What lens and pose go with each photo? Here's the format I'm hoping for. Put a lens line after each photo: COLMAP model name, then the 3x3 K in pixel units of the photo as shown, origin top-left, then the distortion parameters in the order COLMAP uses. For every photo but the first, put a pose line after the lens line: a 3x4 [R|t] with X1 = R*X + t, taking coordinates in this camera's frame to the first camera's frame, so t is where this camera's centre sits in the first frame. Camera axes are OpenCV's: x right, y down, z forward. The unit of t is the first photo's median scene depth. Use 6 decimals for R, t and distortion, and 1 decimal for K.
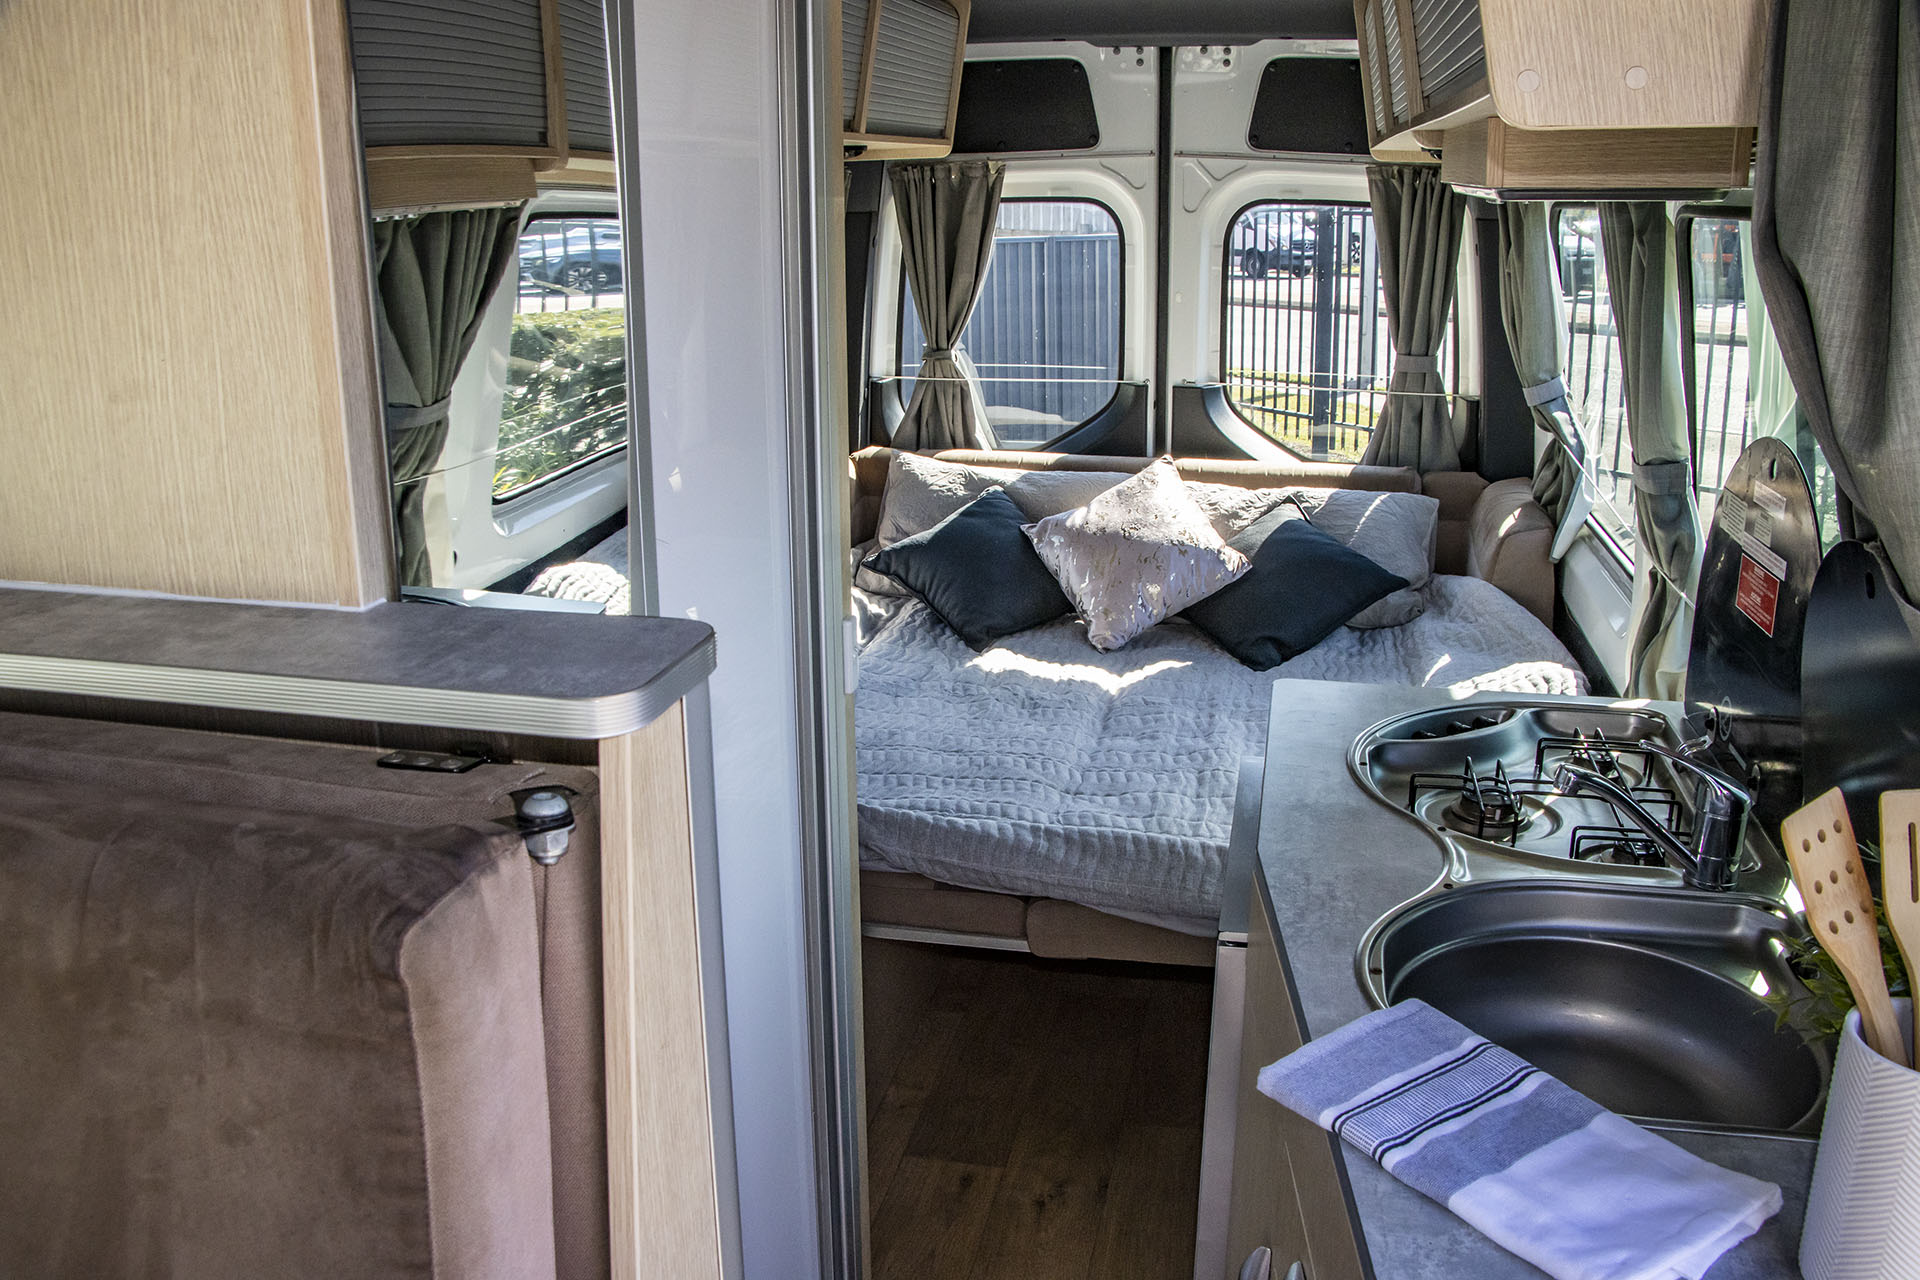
lens RADIAL K [[1625.2, 0, 979.6], [0, 1625.2, 646.2], [0, 0, 1]] dist [-0.199196, 0.193653]
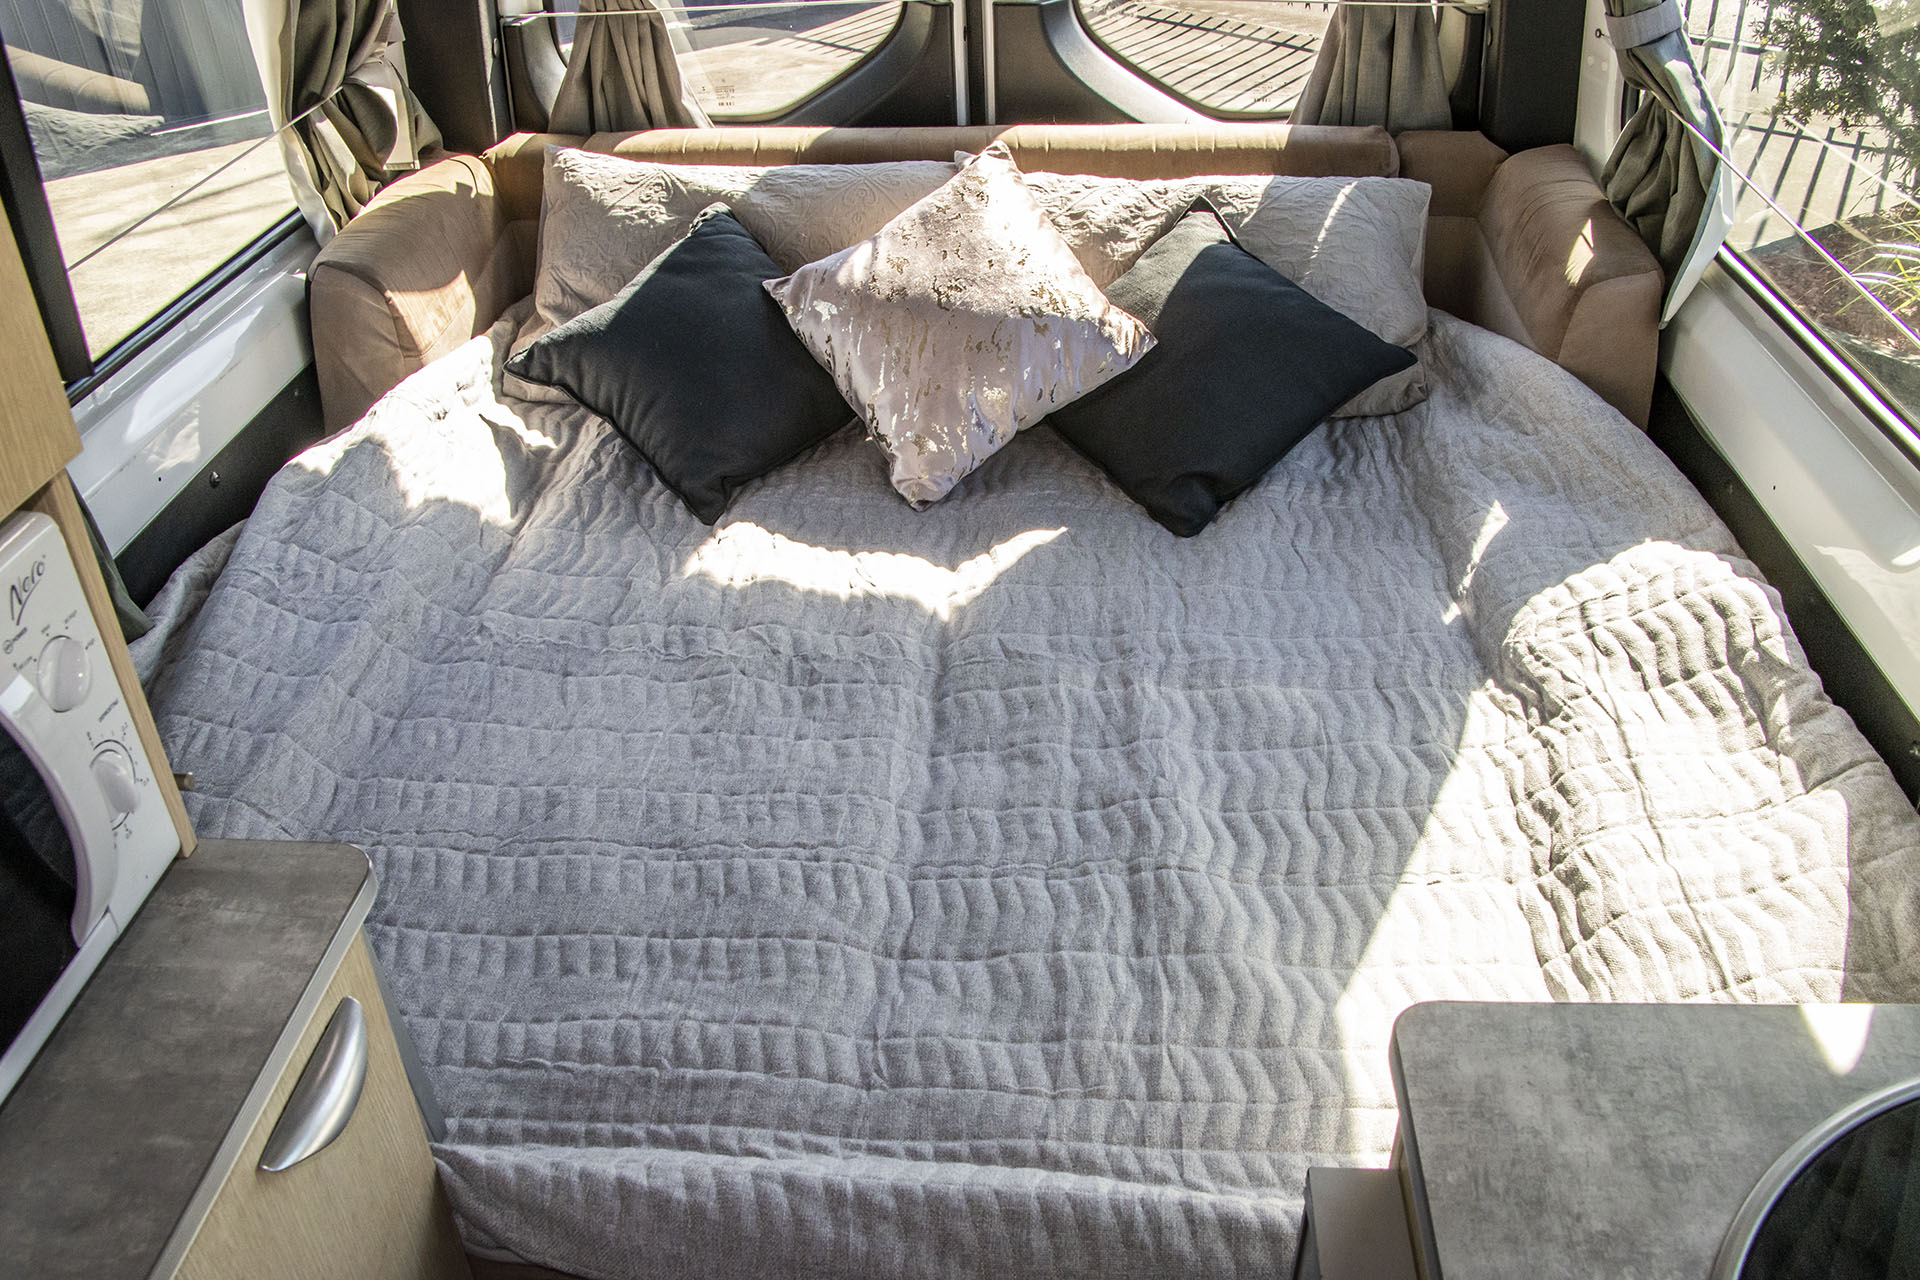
lens RADIAL K [[1625.2, 0, 979.6], [0, 1625.2, 646.2], [0, 0, 1]] dist [-0.199196, 0.193653]
pose [[0.989181, -0.097433, 0.109666, 0.027733], [0.061831, 0.954838, 0.290621, -0.118195], [-0.133030, -0.280696, 0.950533, 0.410254]]
